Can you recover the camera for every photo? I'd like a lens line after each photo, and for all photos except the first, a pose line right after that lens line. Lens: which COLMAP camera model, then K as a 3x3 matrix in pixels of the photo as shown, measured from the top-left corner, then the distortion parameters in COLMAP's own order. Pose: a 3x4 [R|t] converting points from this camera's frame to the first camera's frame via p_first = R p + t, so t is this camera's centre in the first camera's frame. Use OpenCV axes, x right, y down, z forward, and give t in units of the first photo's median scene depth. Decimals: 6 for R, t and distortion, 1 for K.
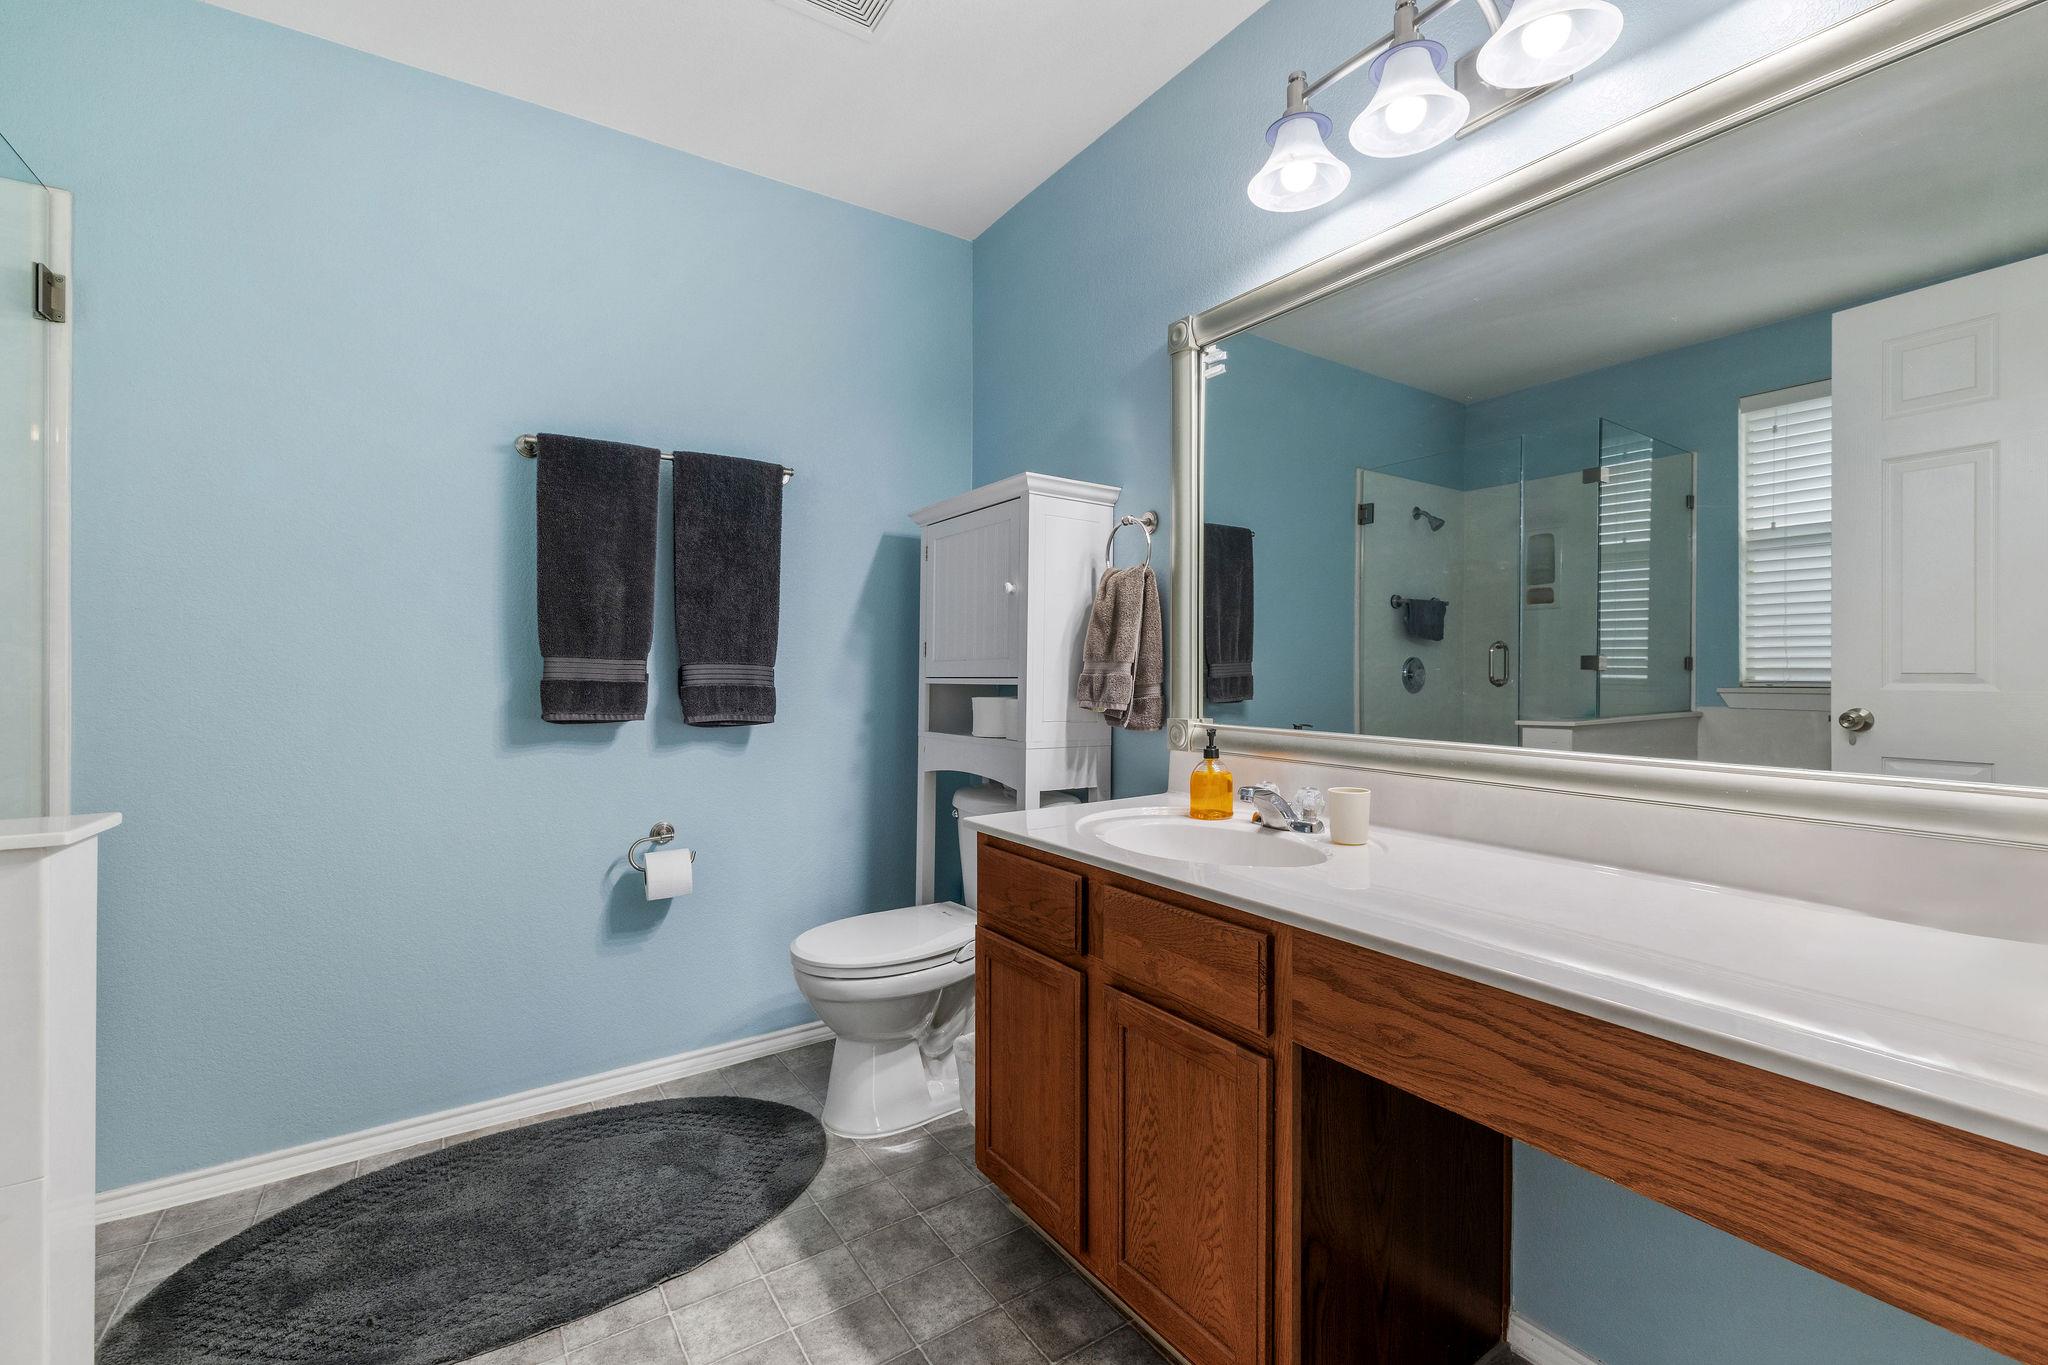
lens RADIAL K [[860.1, 0, 1026.2], [0, 860.1, 674.4], [0, 0, 1]] dist [-0.000975, -0.000241]
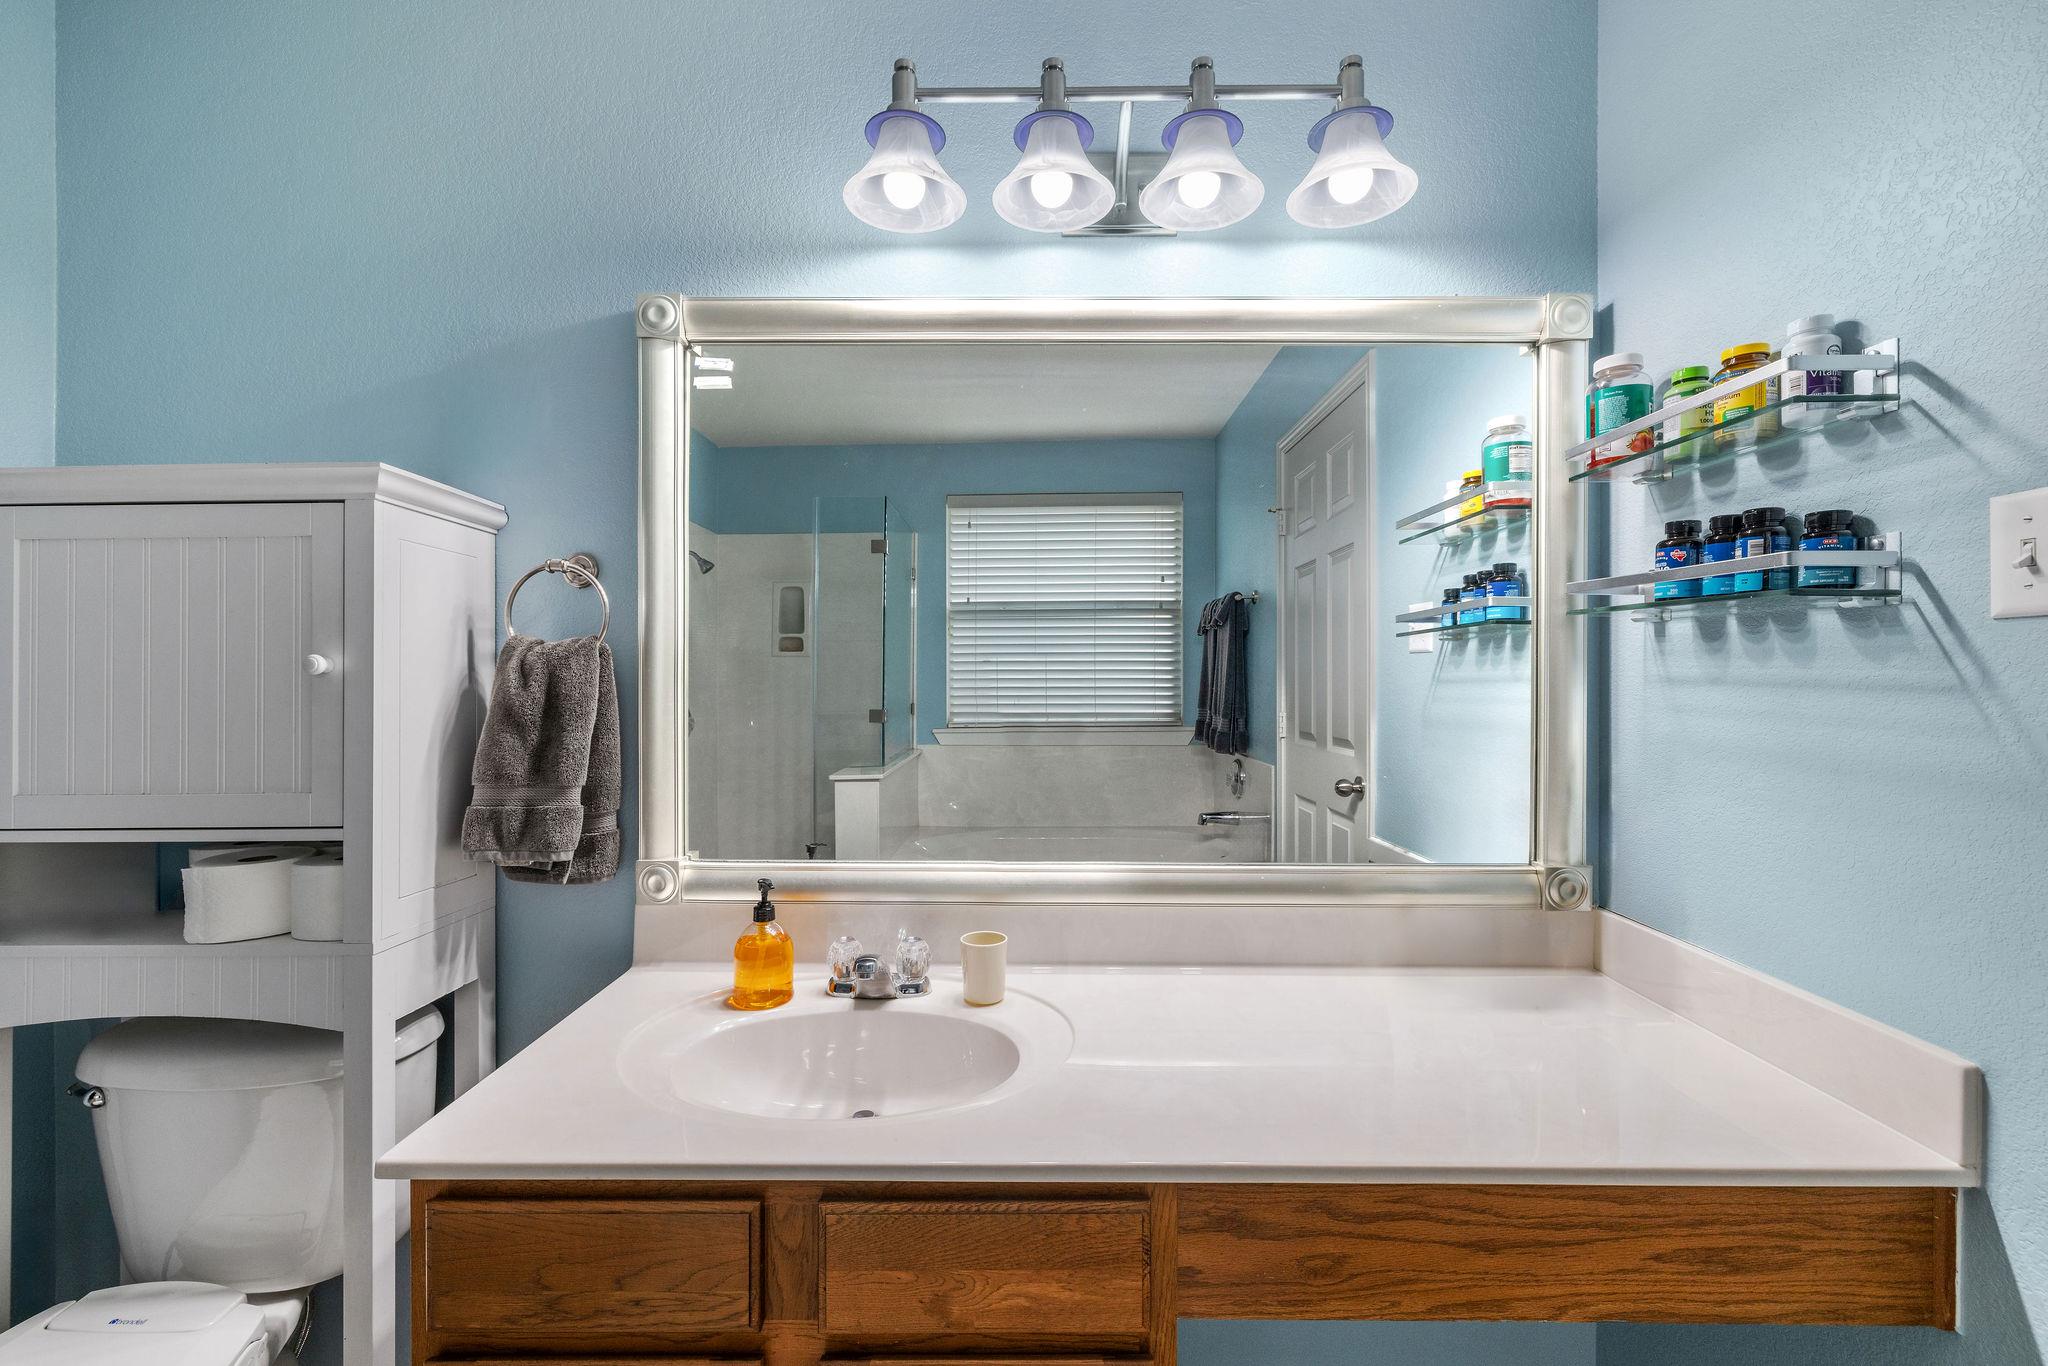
lens RADIAL K [[860.1, 0, 1019.9], [0, 860.1, 685.0], [0, 0, 1]] dist [-0.000975, -0.000241]
pose [[0.574380, -0.011510, 0.818508, -0.241475], [0.013517, 0.999898, 0.004576, -0.096375], [-0.818477, 0.008435, 0.574477, 0.375312]]
